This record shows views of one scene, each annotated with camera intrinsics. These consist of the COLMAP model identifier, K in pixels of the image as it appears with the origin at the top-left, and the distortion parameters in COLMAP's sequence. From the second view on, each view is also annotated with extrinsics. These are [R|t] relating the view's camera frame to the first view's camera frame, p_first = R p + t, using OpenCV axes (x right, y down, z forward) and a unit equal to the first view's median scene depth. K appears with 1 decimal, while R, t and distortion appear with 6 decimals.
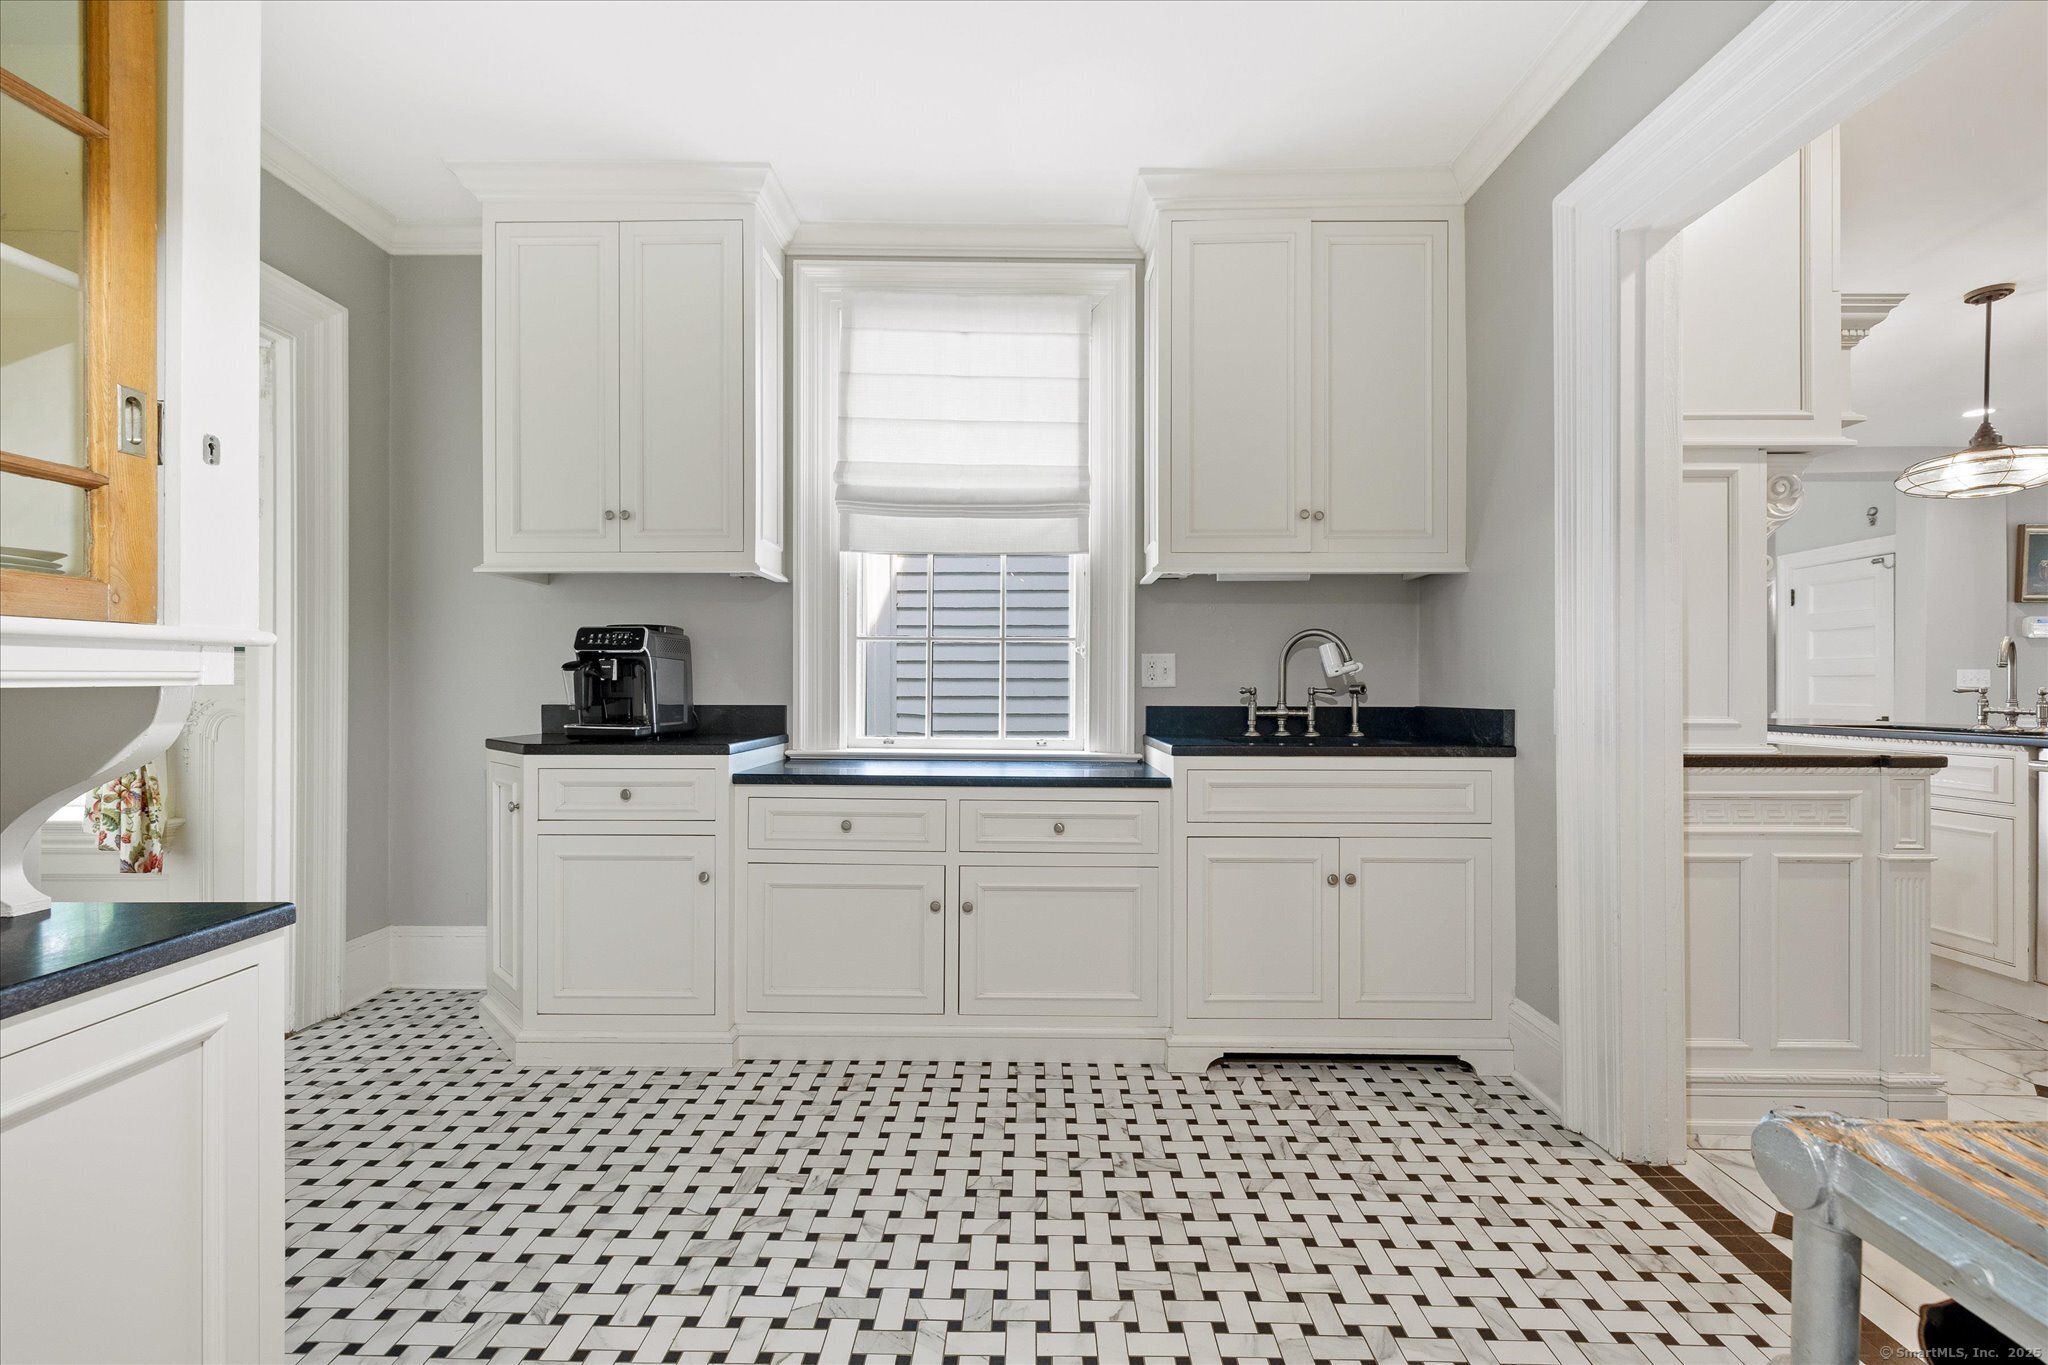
lens RADIAL K [[873.2, 0, 1016.9], [0, 873.2, 685.0], [0, 0, 1]] dist [0.002497, 0.000237]
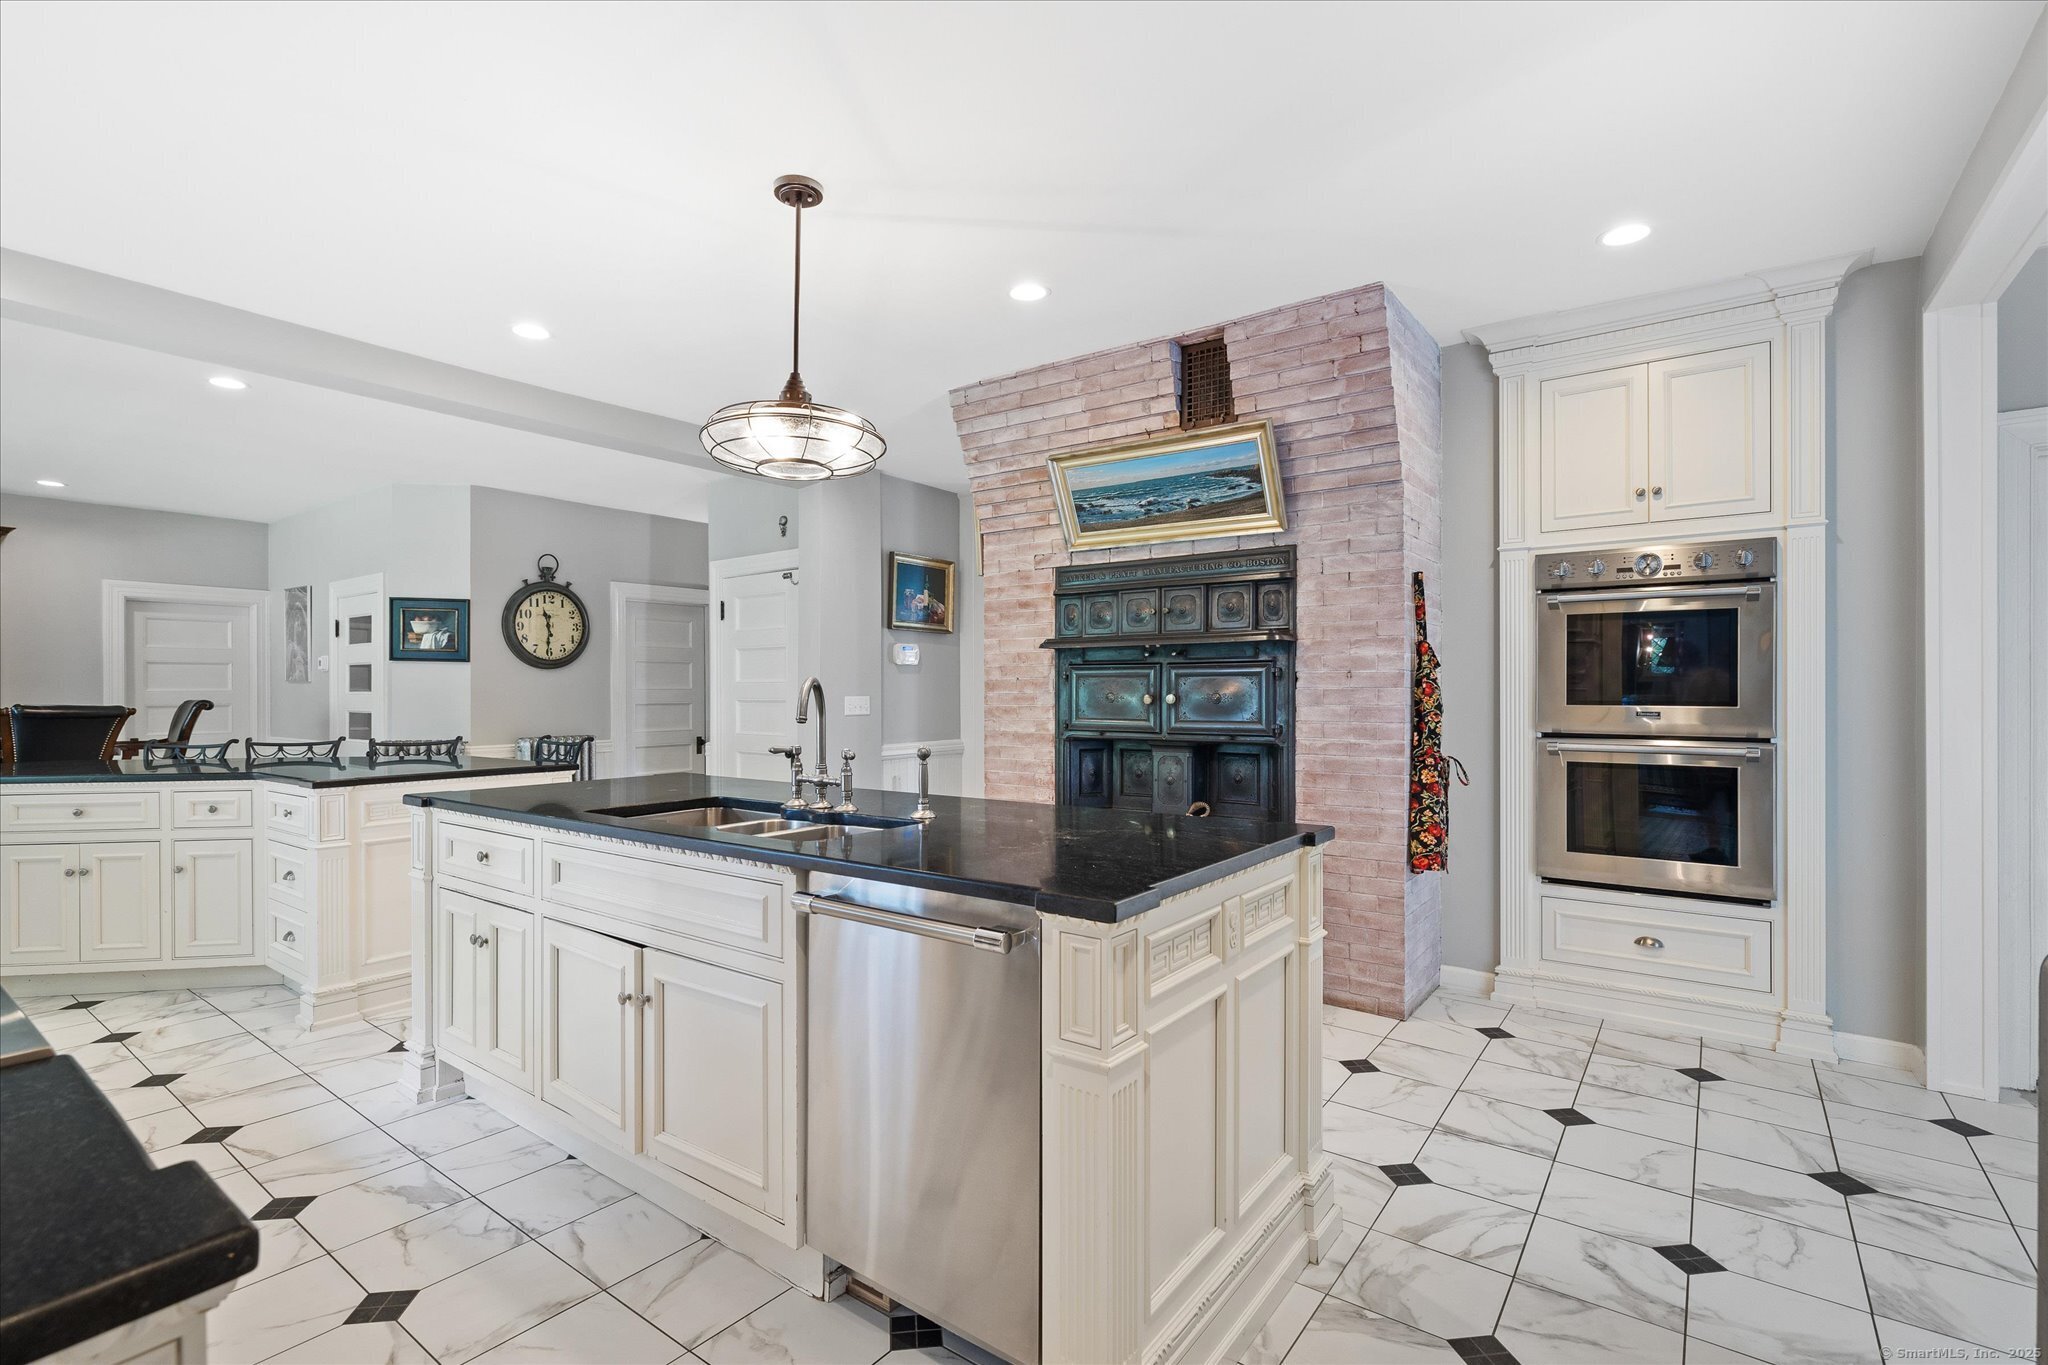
lens RADIAL K [[936.9, 0, 1025.5], [0, 936.9, 687.4], [0, 0, 1]] dist [-0.000079, -0.000002]
pose [[0.586555, -0.001745, 0.809908, 0.372172], [0.001830, 0.999998, 0.000829, -0.028637], [-0.809908, 0.000995, 0.586557, 0.251581]]
